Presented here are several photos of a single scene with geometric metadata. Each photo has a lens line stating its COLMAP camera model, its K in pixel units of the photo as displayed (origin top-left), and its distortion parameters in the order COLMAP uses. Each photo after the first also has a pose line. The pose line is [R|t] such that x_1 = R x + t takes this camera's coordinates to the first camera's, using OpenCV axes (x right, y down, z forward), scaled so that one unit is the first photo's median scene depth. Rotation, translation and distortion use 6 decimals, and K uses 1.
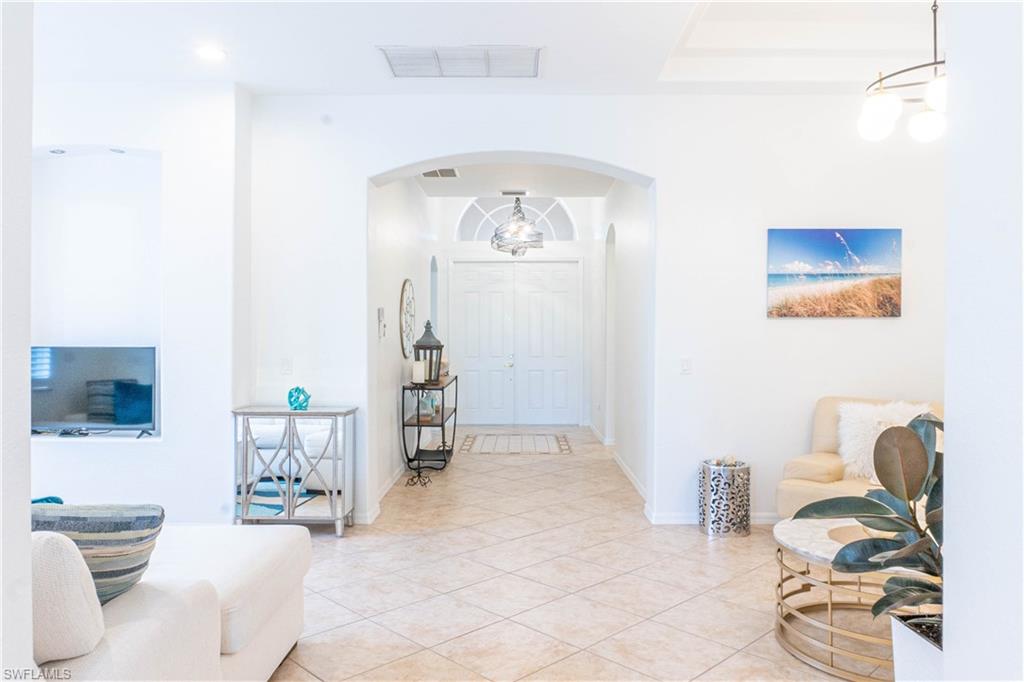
lens RADIAL K [[715.3, 0, 515.9], [0, 715.3, 341.5], [0, 0, 1]] dist [-0.005273, 0.001077]
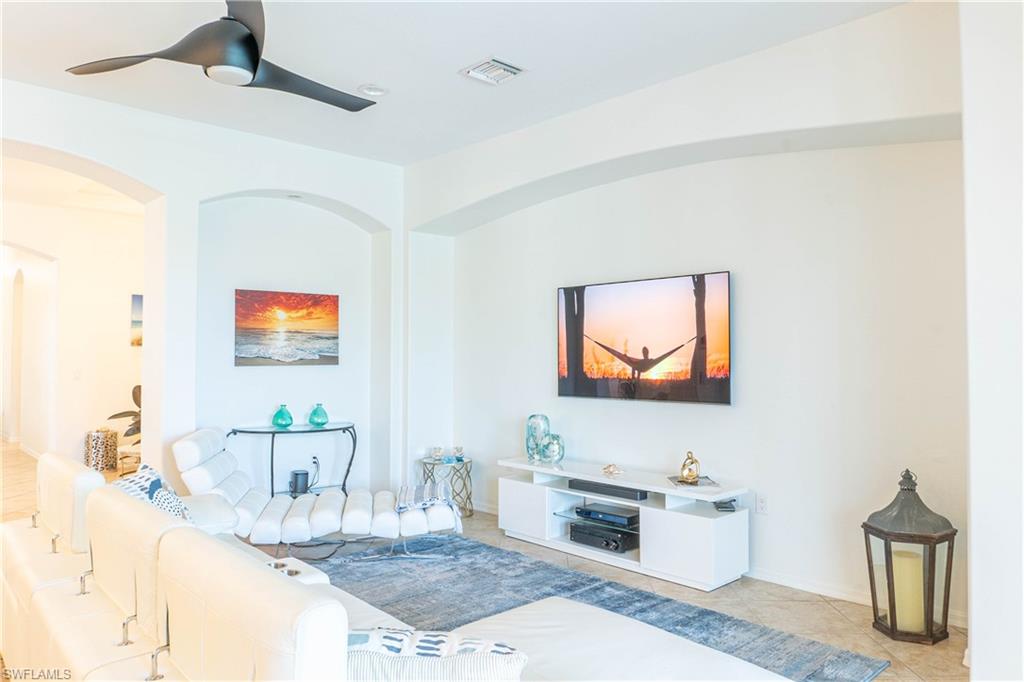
lens RADIAL K [[689.9, 0, 512.0], [0, 689.9, 341.0], [0, 0, 1]] dist [-0.006320, -0.002268]
pose [[0.720443, 0.015912, 0.693331, -0.143512], [0.000706, 0.999719, -0.023678, -0.004800], [-0.693513, 0.017548, 0.720230, -0.861658]]
